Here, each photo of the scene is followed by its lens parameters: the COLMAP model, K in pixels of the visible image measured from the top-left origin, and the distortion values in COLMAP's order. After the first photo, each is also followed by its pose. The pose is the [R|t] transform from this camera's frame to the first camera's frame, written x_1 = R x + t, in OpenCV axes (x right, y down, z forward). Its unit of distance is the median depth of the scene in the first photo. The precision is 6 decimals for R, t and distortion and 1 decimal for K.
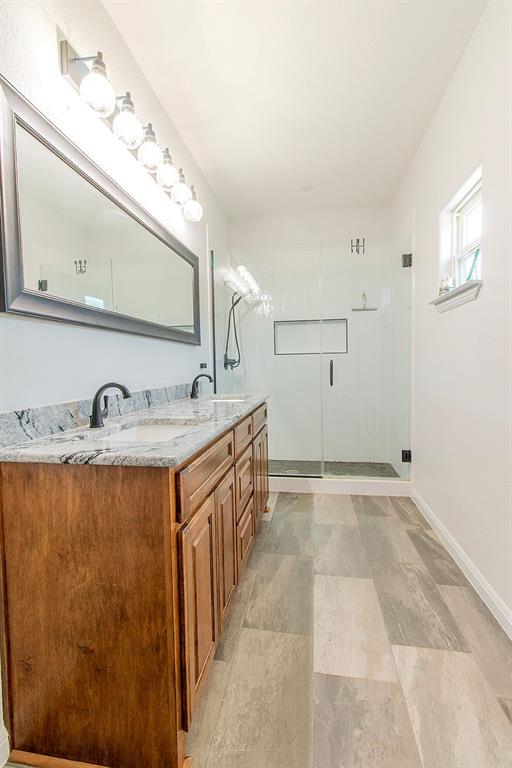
lens RADIAL K [[354.0, 0, 254.0], [0, 354.0, 380.8], [0, 0, 1]] dist [0.001532, 0.000563]
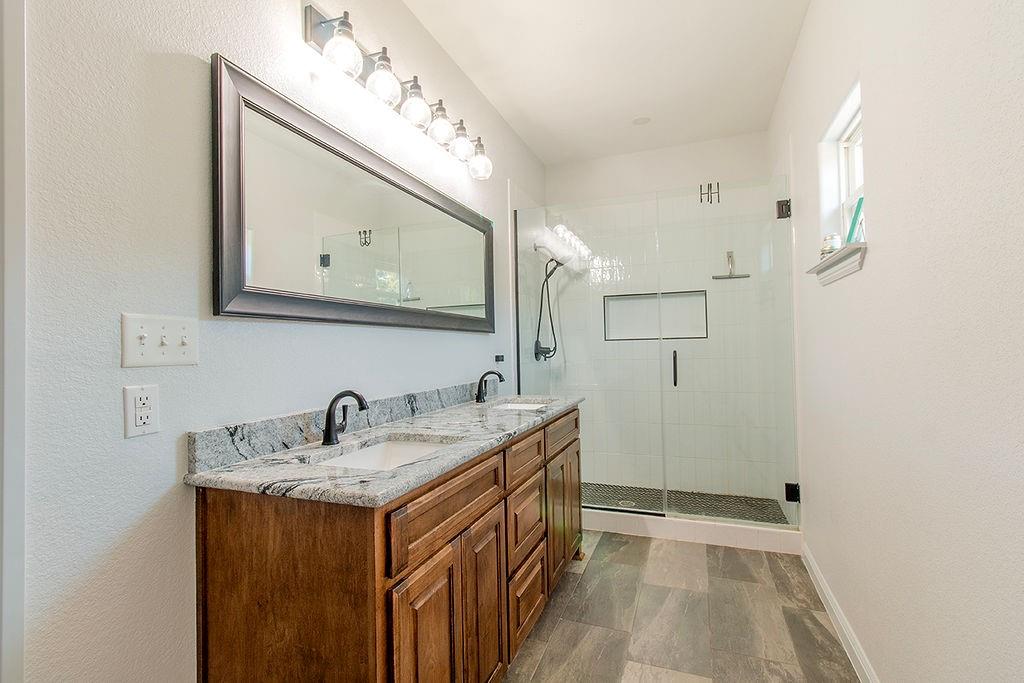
lens RADIAL K [[469.6, 0, 511.9], [0, 469.6, 337.6], [0, 0, 1]] dist [0.002258, 0.000290]
pose [[0.979865, -0.006002, -0.199573, 0.116276], [-0.006526, 0.998051, -0.062056, -0.031389], [0.199556, 0.062108, 0.977916, -0.003313]]
